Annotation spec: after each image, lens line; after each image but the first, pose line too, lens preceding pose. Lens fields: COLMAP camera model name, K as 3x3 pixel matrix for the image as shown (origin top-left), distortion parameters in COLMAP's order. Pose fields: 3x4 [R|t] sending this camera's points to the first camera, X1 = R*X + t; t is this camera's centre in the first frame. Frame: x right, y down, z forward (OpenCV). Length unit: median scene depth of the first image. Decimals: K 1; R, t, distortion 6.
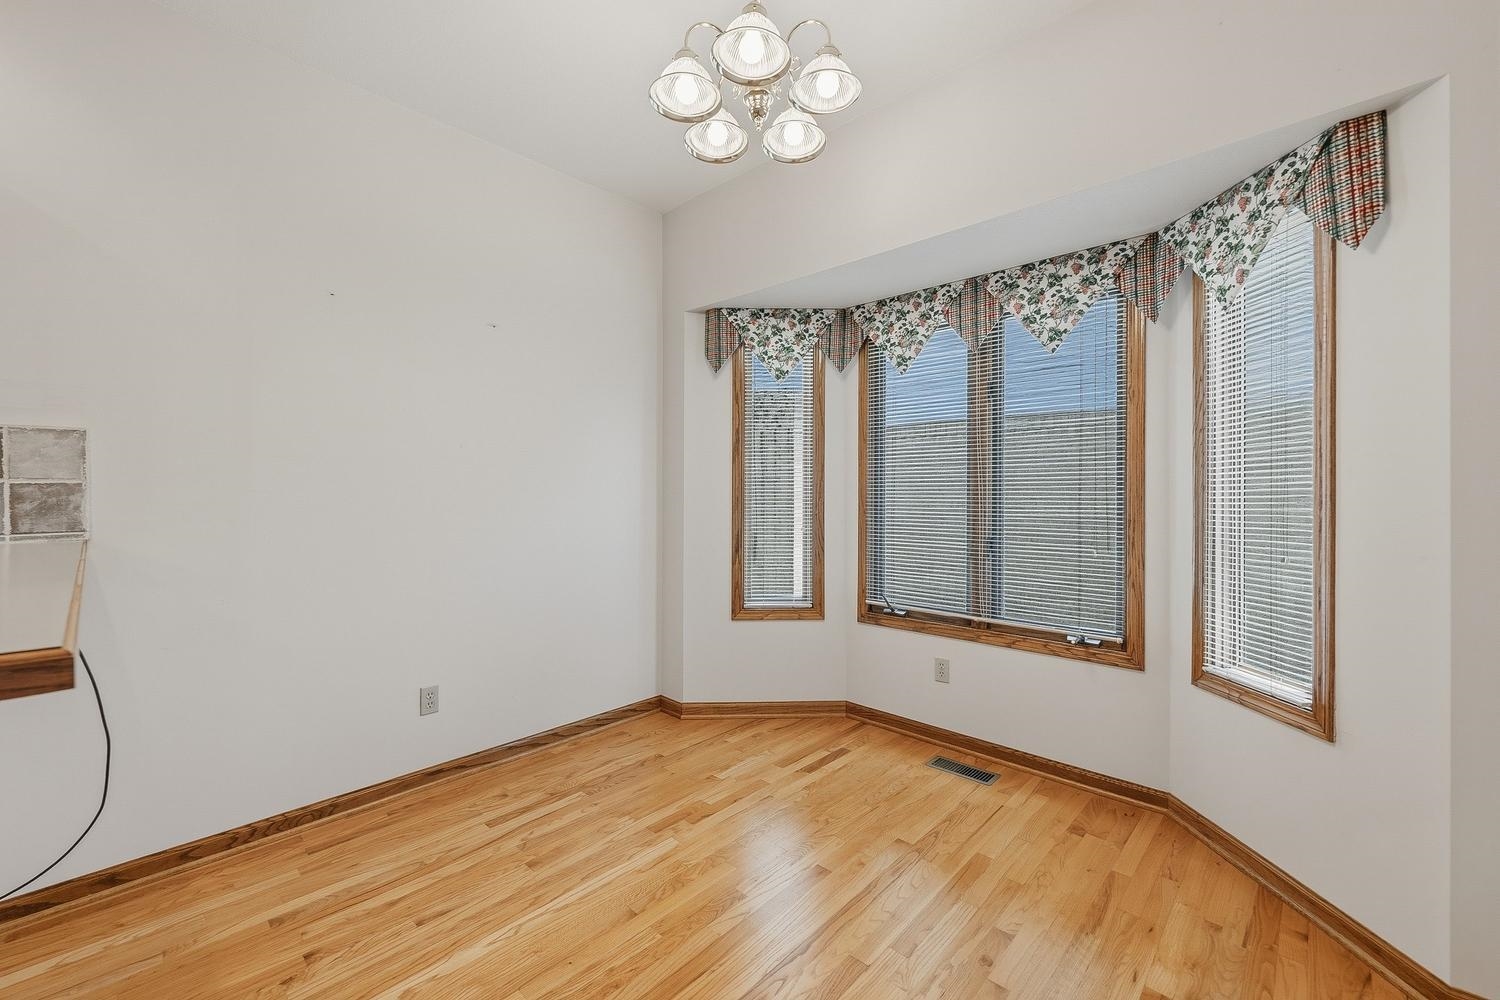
lens RADIAL K [[600.3, 0, 751.1], [0, 600.3, 488.7], [0, 0, 1]] dist [-0.002104, 0.000011]
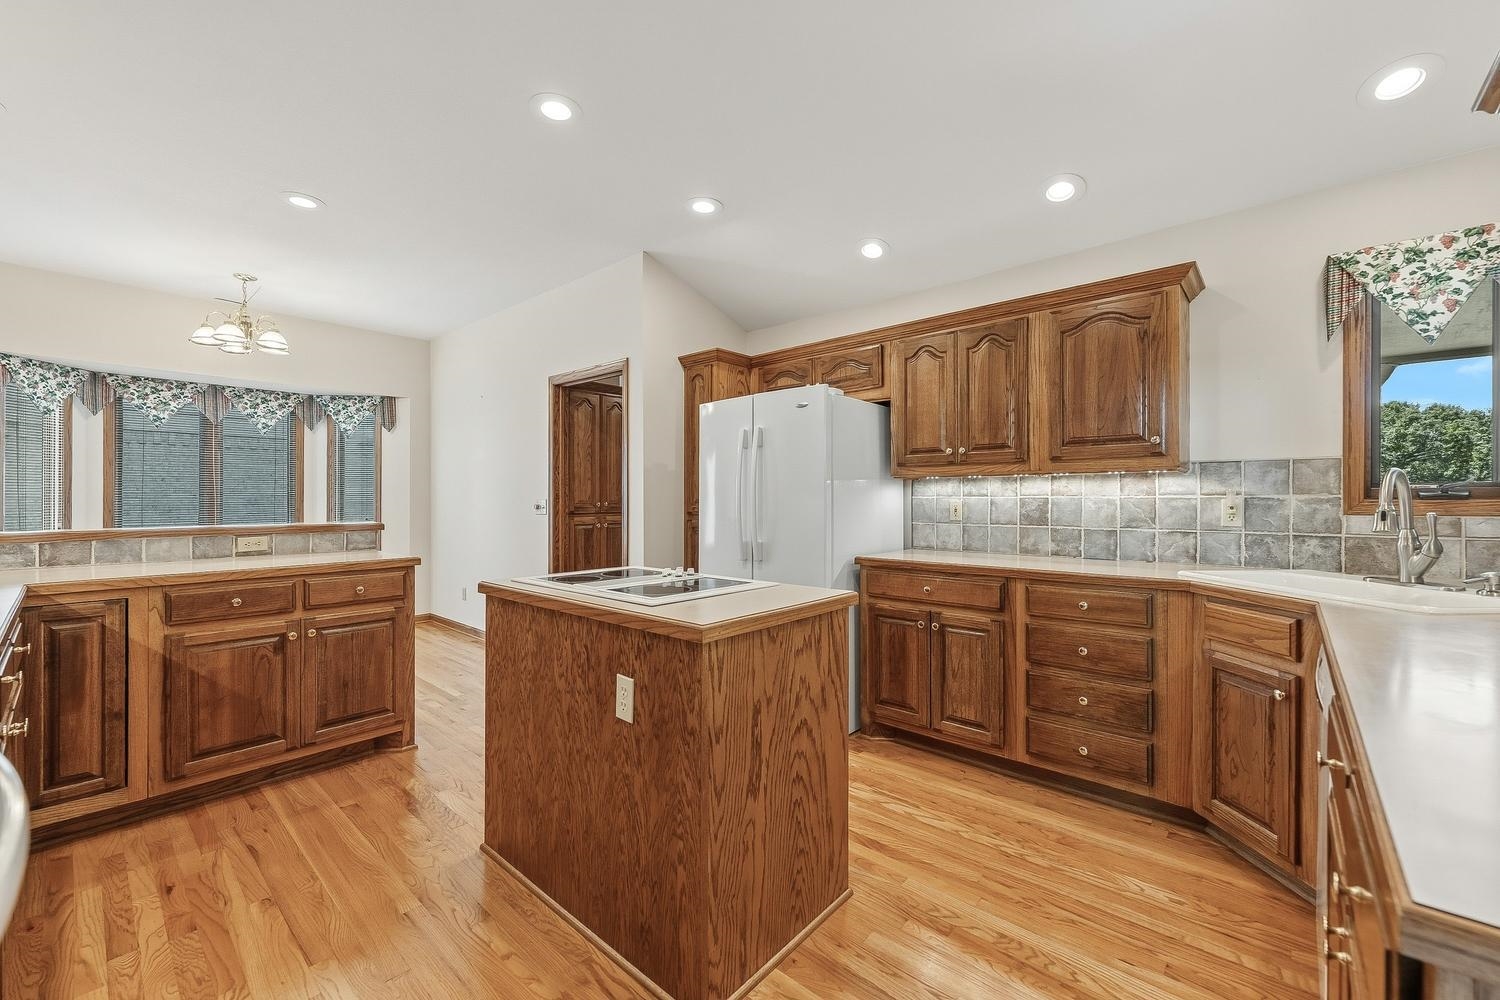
lens RADIAL K [[603.1, 0, 750.1], [0, 603.1, 493.7], [0, 0, 1]] dist [-0.001023, 0.000659]
pose [[-0.028098, 0.006607, 0.999583, -1.678651], [-0.006722, 0.999954, -0.006799, -0.006493], [-0.999583, -0.006911, -0.028052, -0.682752]]
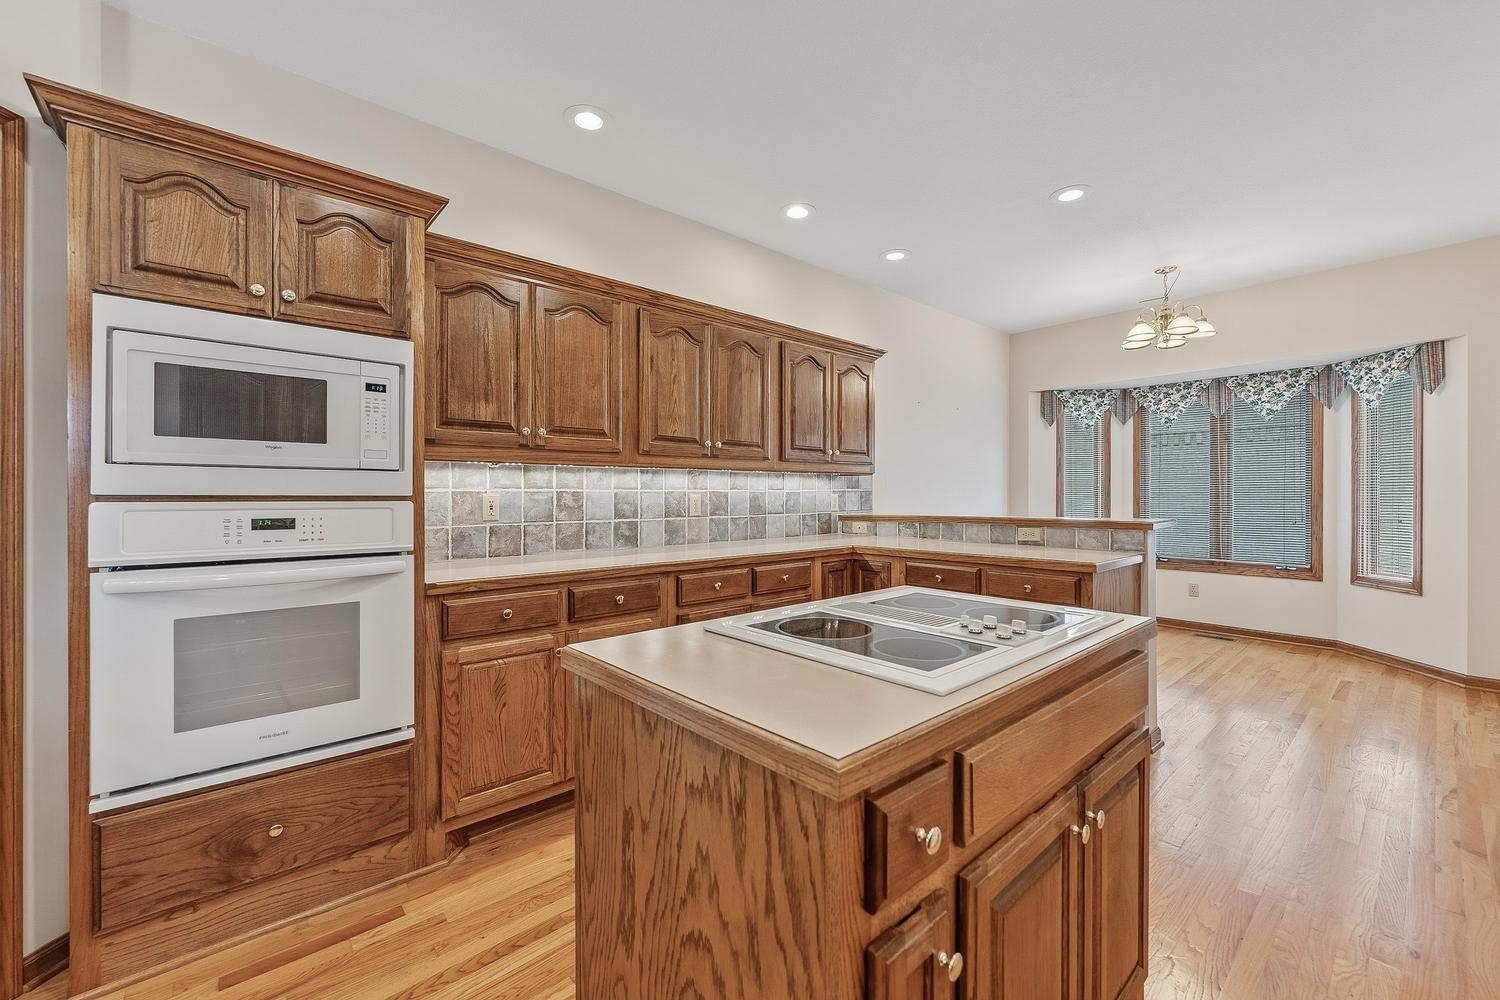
lens RADIAL K [[603.1, 0, 750.1], [0, 603.1, 493.7], [0, 0, 1]] dist [-0.001023, 0.000659]
pose [[0.995441, -0.004337, -0.095285, -0.963149], [0.004752, 0.999980, 0.004130, -0.005502], [0.095265, -0.004564, 0.995442, -1.082902]]
